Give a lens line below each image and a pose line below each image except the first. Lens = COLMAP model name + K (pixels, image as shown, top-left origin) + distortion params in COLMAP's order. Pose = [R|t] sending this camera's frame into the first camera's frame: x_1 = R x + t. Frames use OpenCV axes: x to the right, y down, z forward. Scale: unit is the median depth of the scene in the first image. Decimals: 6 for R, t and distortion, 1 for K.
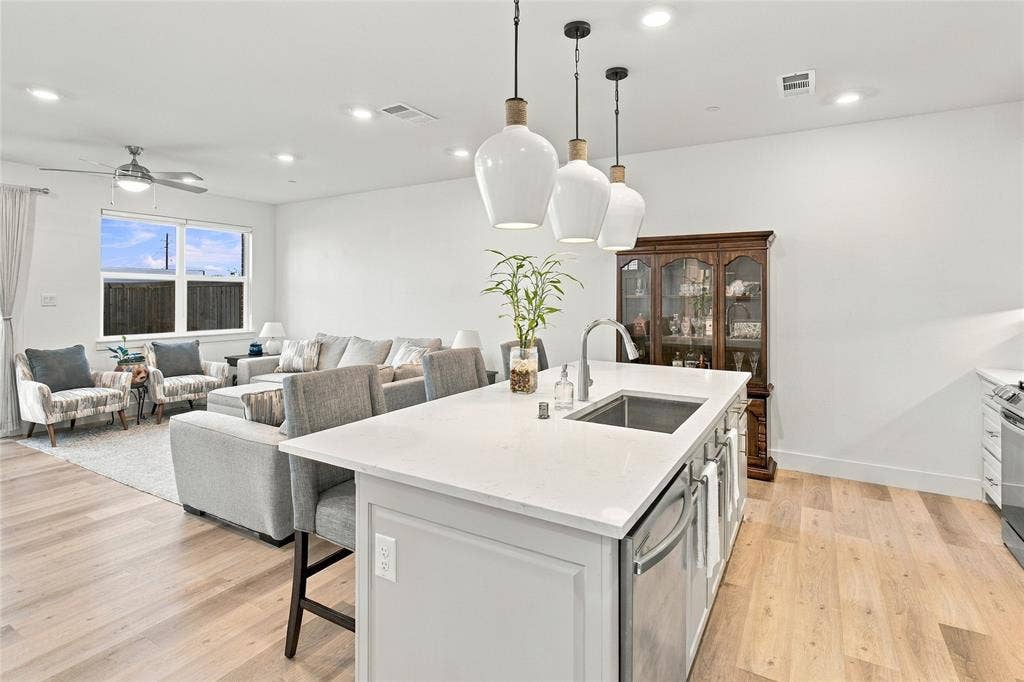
lens RADIAL K [[511.8, 0, 506.6], [0, 511.8, 290.4], [0, 0, 1]] dist [0.001884, 0.000478]
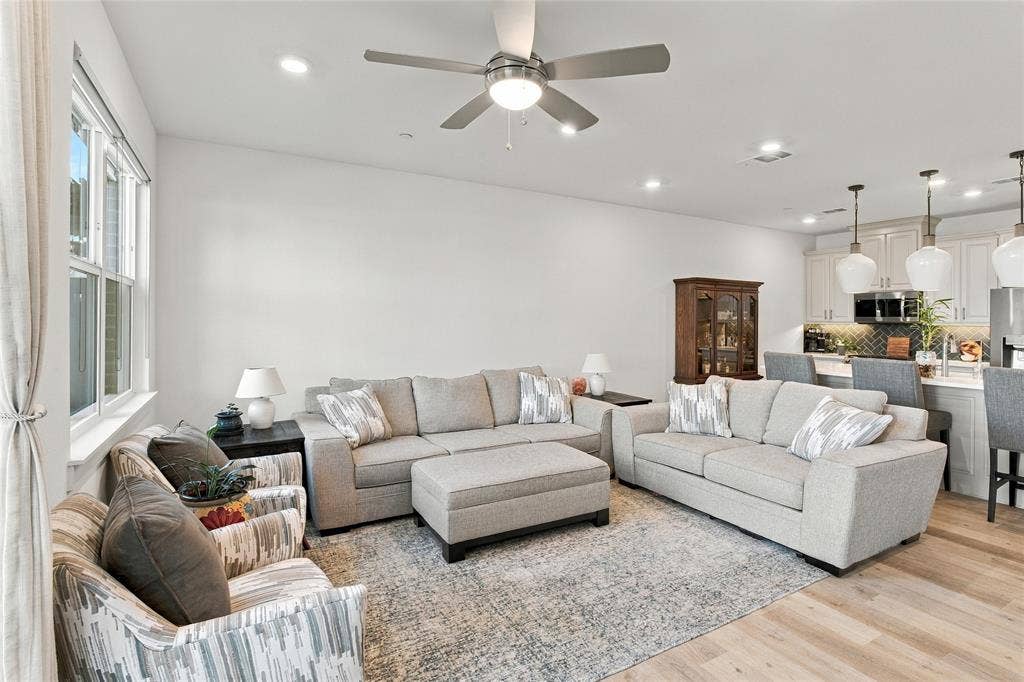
lens RADIAL K [[494.3, 0, 507.0], [0, 494.3, 318.1], [0, 0, 1]] dist [-0.000394, -0.001068]
pose [[0.504891, 0.001497, 0.863182, -0.956569], [-0.013335, 0.999893, 0.006066, 0.003999], [-0.863080, -0.014573, 0.504857, 0.636298]]
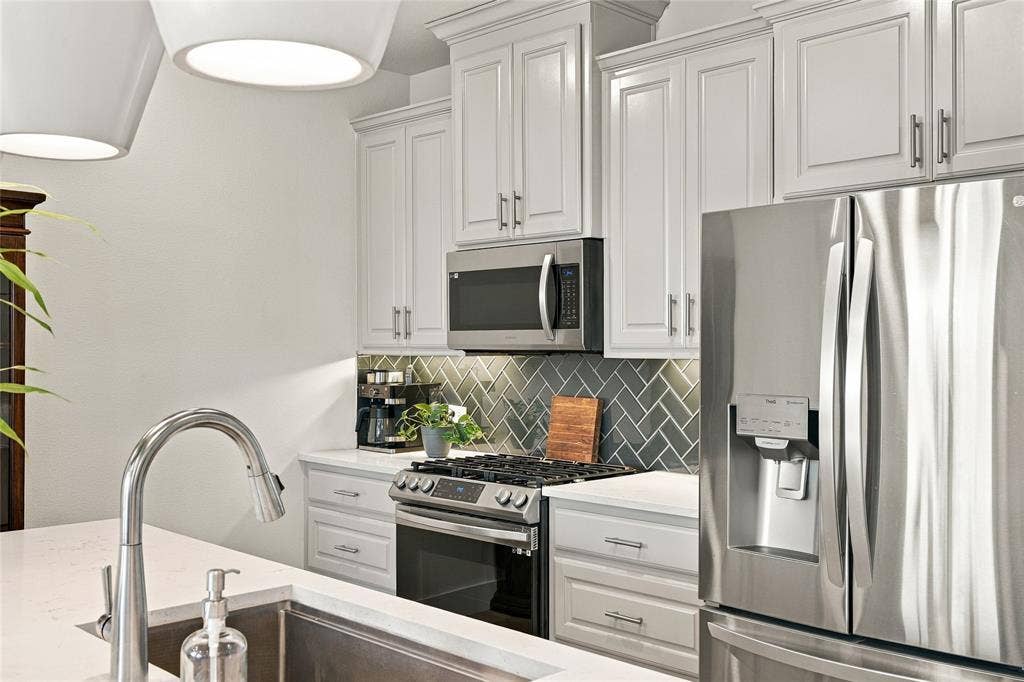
lens RADIAL K [[1011.3, 0, 512.0], [0, 1011.3, 341.0], [0, 0, 1]] dist [0.044654, 0.003030]
pose [[0.255434, 0.000958, 0.966826, -0.163314], [-0.008989, 0.999959, 0.001384, 0.003265], [-0.966785, -0.009044, 0.255432, 0.273064]]
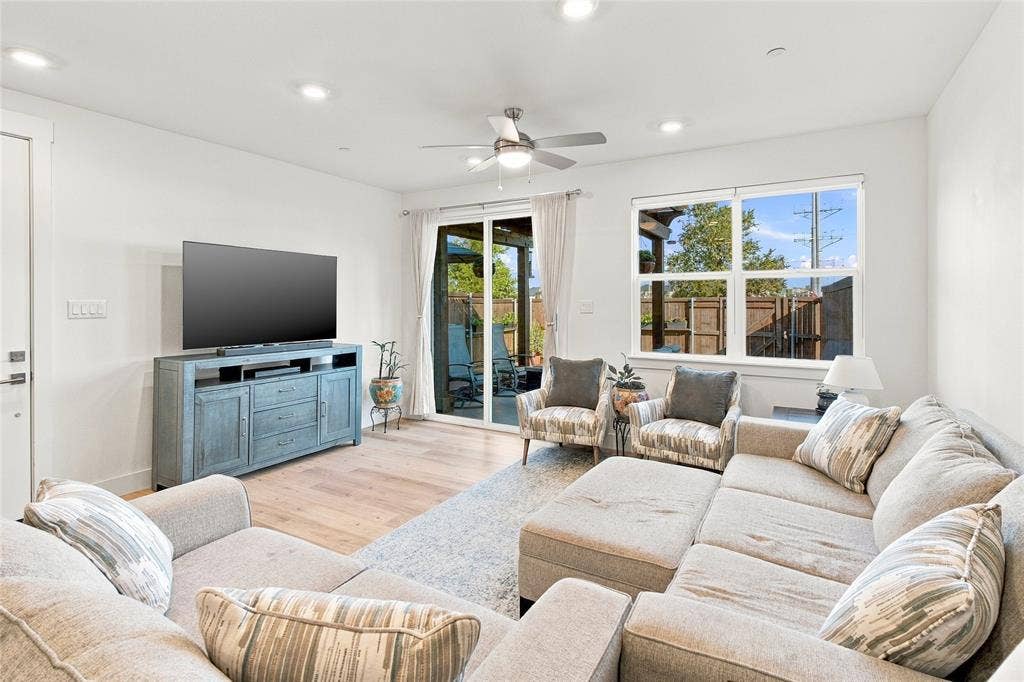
lens RADIAL K [[506.8, 0, 514.6], [0, 506.8, 308.1], [0, 0, 1]] dist [0.001308, -0.000289]
pose [[0.016511, 0.010881, -0.999804, 0.032060], [0.011337, 0.999874, 0.011069, 0.008153], [0.999799, -0.011518, 0.016385, 0.820580]]
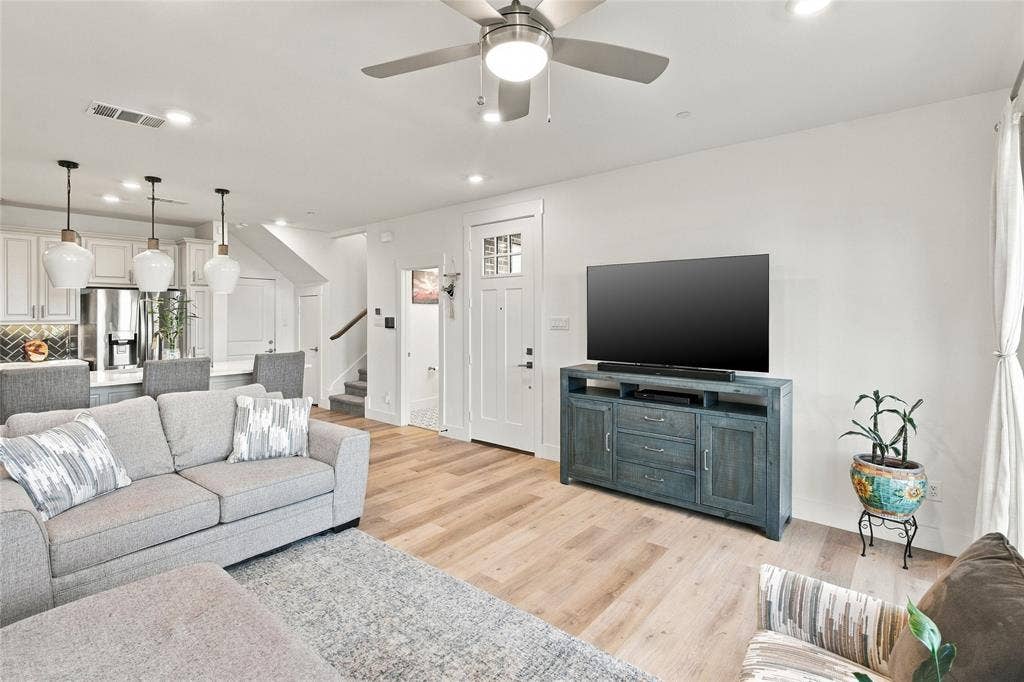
lens RADIAL K [[485.2, 0, 507.5], [0, 485.2, 312.8], [0, 0, 1]] dist [-0.001550, 0.000131]
pose [[-0.987045, 0.002697, 0.160424, -0.651232], [0.000655, 0.999918, -0.012776, 0.003026], [-0.160445, -0.012506, -0.986966, 1.159053]]
